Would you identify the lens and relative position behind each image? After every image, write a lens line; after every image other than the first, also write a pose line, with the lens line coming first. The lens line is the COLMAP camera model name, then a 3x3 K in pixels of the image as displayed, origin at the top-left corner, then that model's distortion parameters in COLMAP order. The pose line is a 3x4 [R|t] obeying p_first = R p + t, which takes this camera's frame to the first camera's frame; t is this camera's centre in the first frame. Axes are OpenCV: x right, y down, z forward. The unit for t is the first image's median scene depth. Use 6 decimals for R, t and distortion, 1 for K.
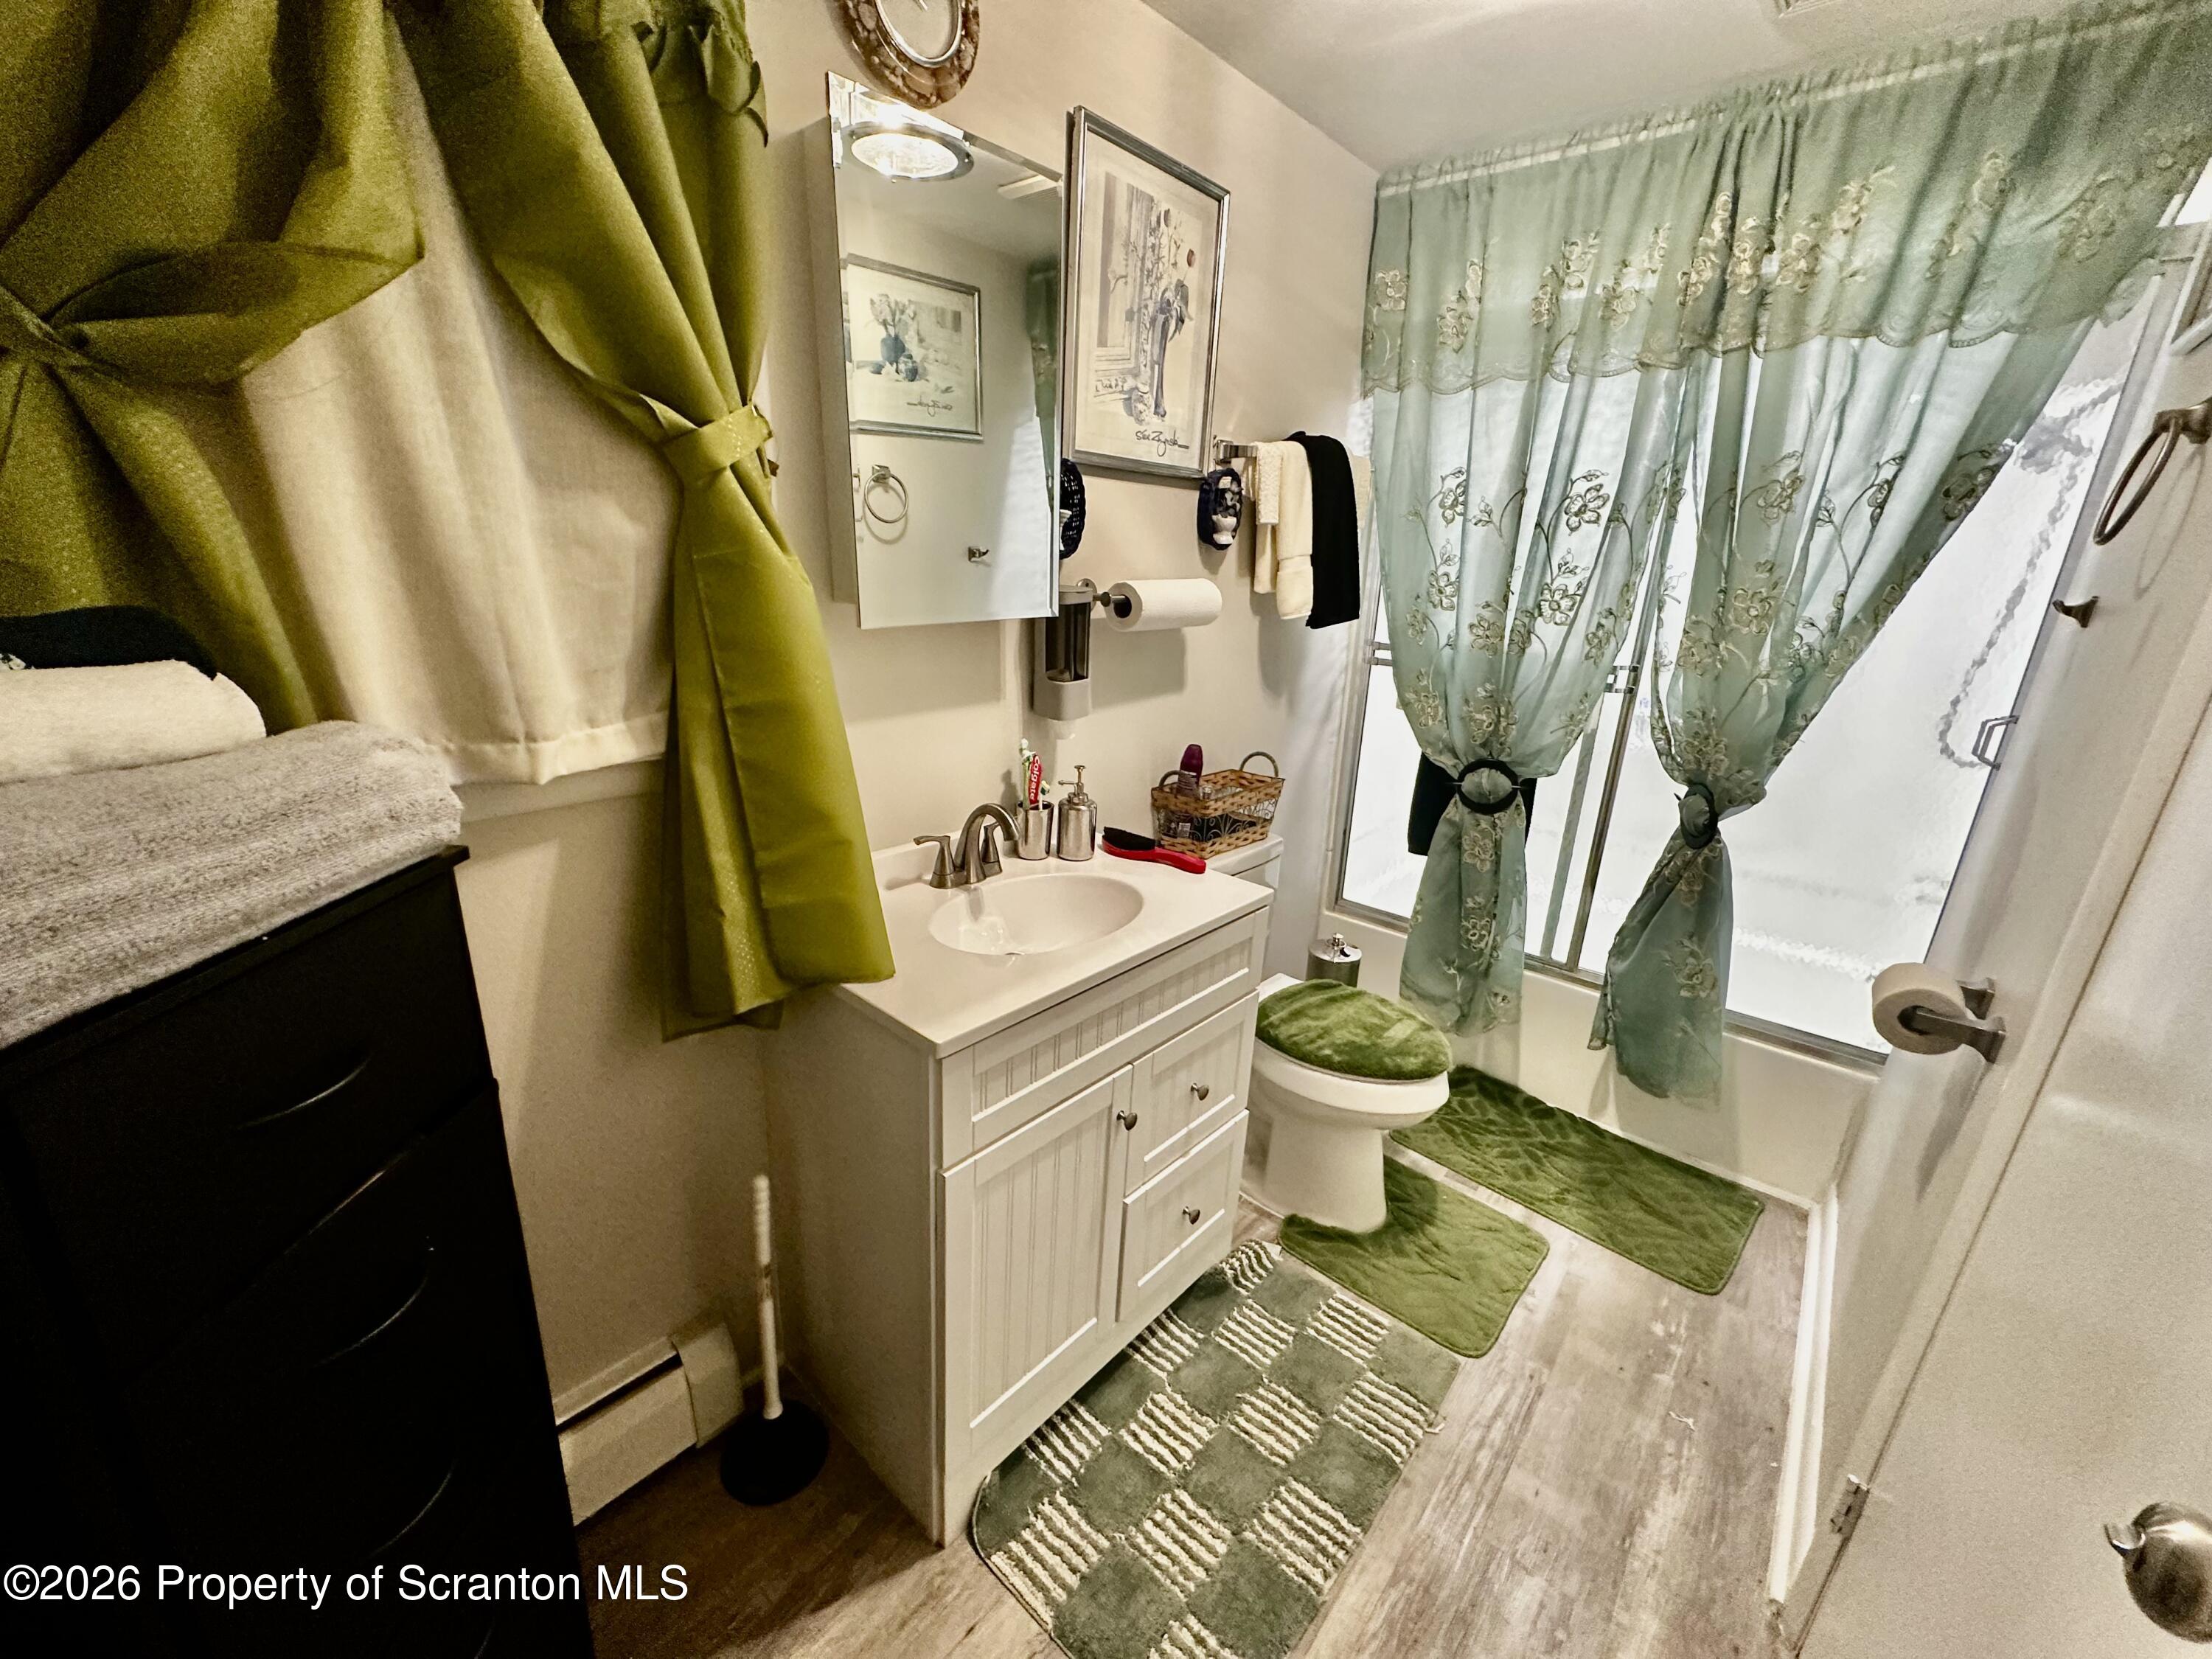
lens RADIAL K [[885.3, 0, 1099.7], [0, 885.3, 829.7], [0, 0, 1]] dist [-0.003312, 0.000629]
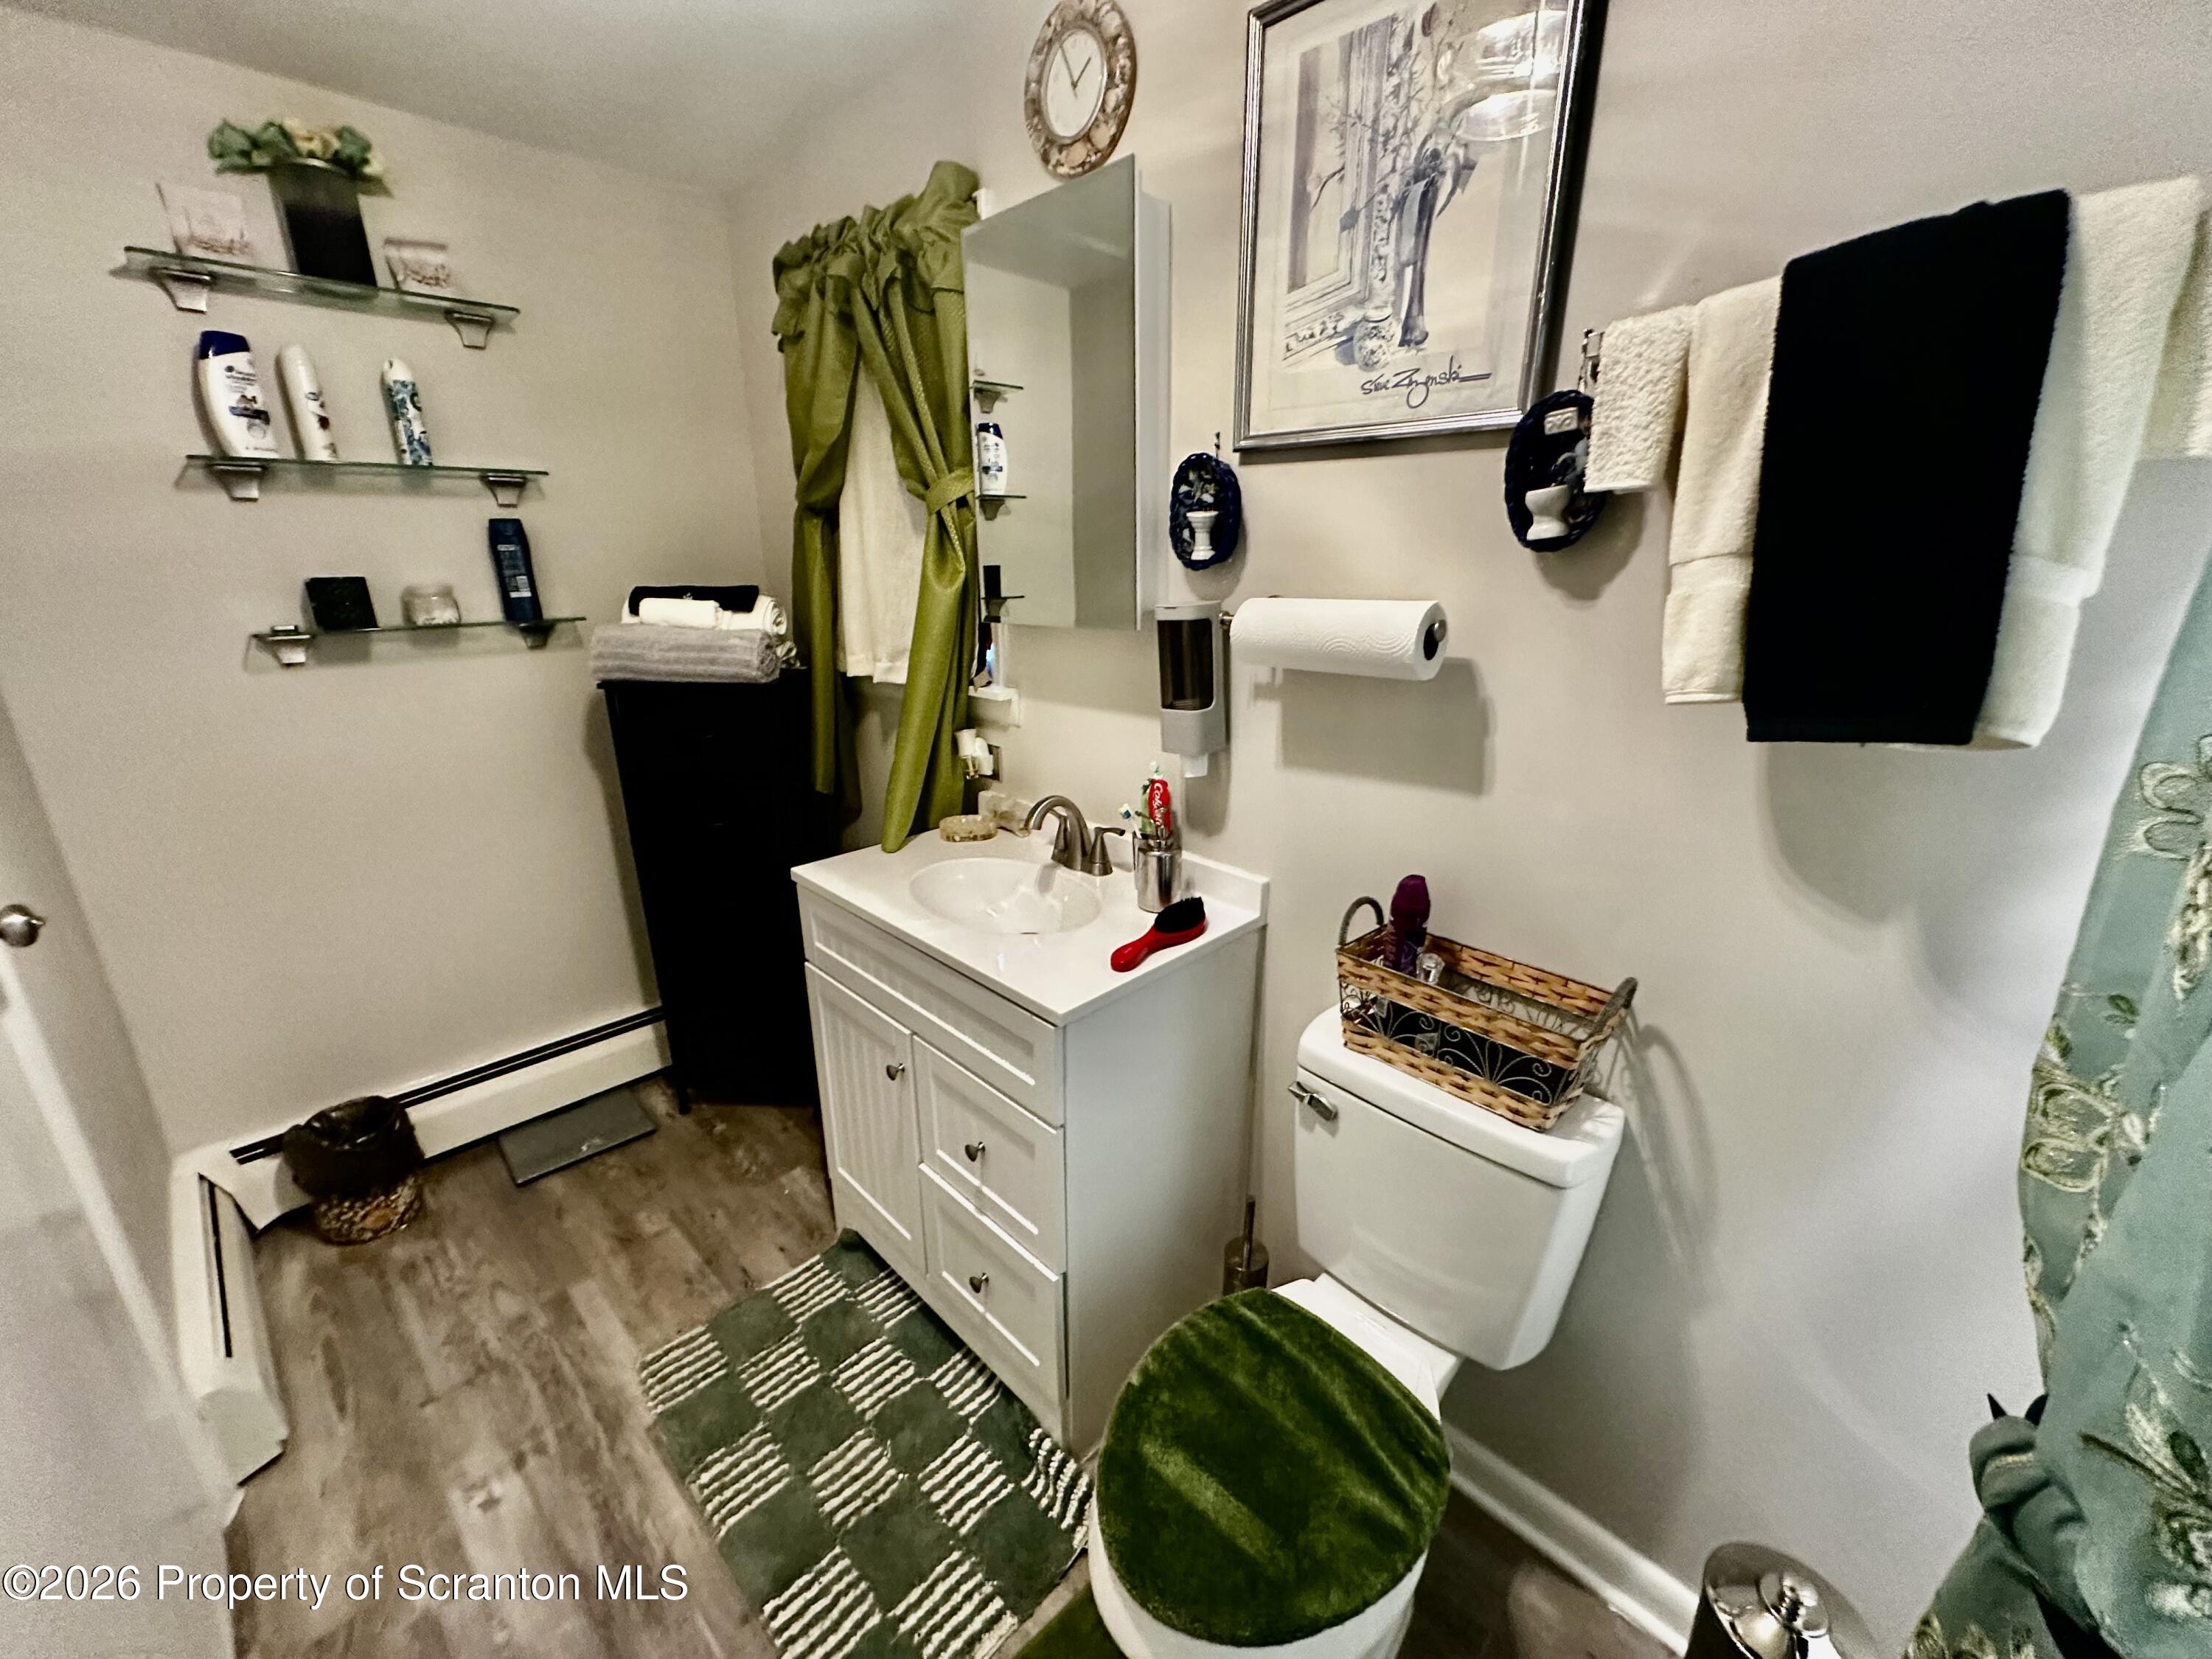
lens RADIAL K [[885.3, 0, 1099.7], [0, 885.3, 829.7], [0, 0, 1]] dist [-0.003312, 0.000629]
pose [[-0.056024, 0.266231, -0.962280, 0.861611], [-0.301503, 0.914288, 0.270507, -0.279400], [0.951818, 0.305285, 0.029047, 0.962318]]
